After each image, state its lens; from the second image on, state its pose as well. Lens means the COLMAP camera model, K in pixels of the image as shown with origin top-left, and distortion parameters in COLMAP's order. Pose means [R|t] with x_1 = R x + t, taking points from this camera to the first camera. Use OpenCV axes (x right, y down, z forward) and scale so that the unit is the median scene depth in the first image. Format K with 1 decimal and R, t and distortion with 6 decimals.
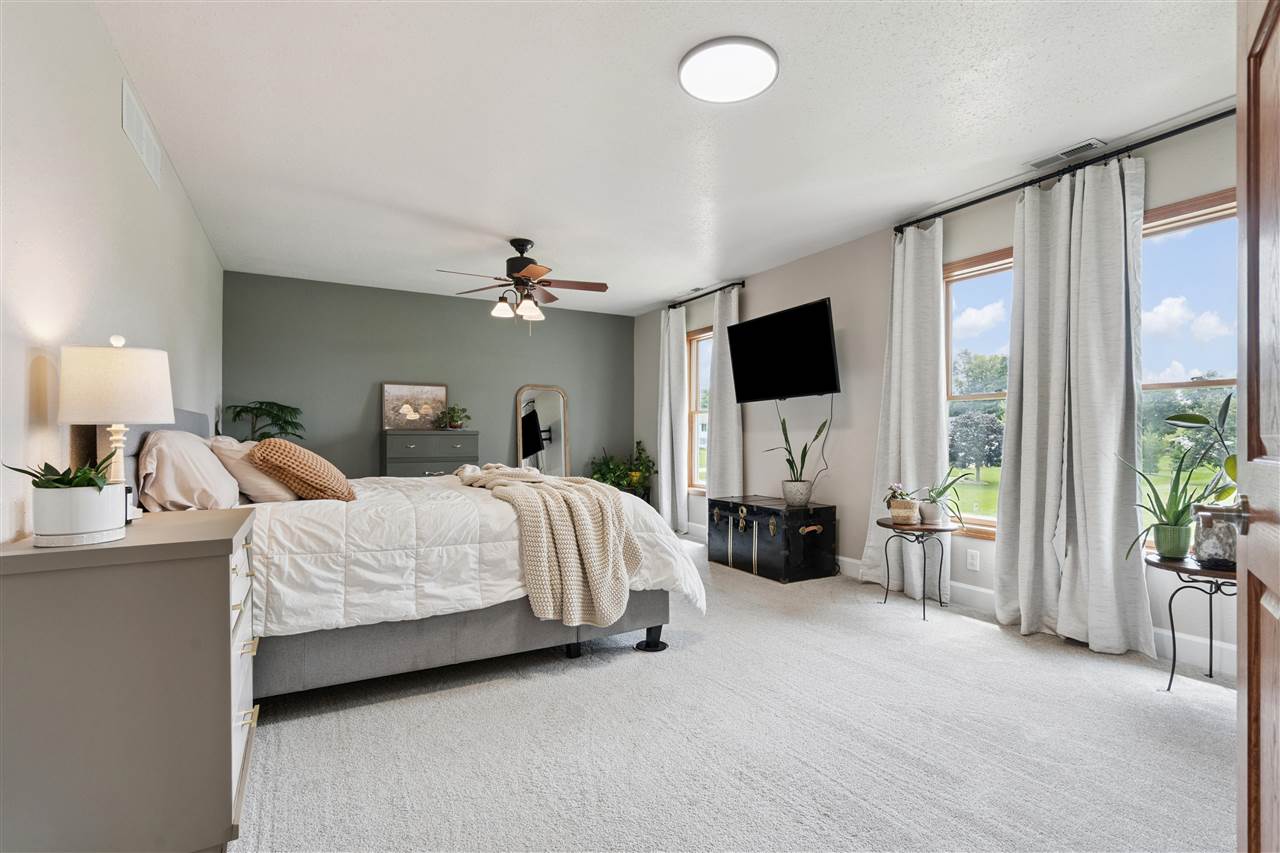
lens RADIAL K [[580.3, 0, 638.9], [0, 580.3, 431.8], [0, 0, 1]] dist [0.001871, 0.000483]
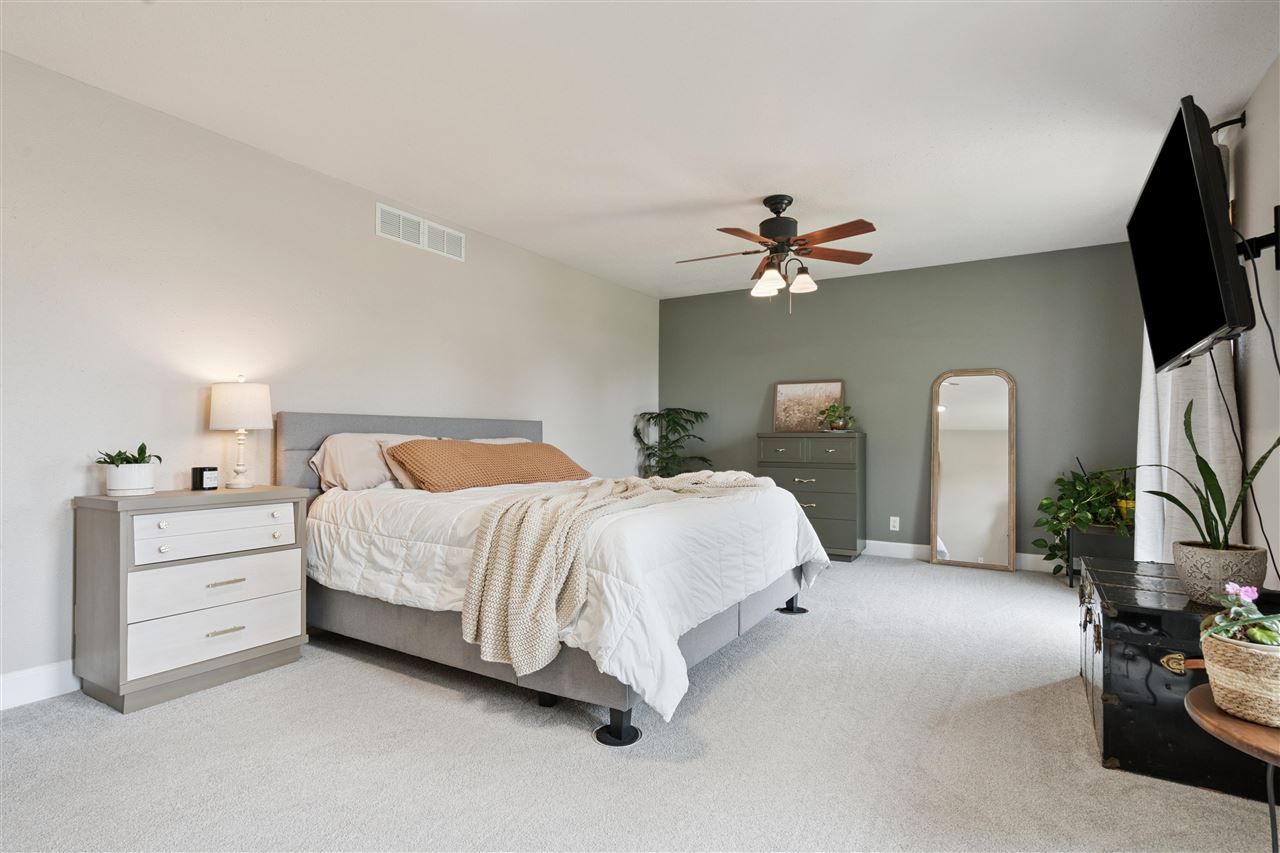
lens RADIAL K [[612.6, 0, 640.4], [0, 612.6, 428.9], [0, 0, 1]] dist [0.000037, 0.000047]
pose [[0.517963, -0.010991, -0.855332, 0.803468], [0.001908, 0.999930, -0.011694, 0.005406], [0.855401, 0.004425, 0.517948, 0.747046]]
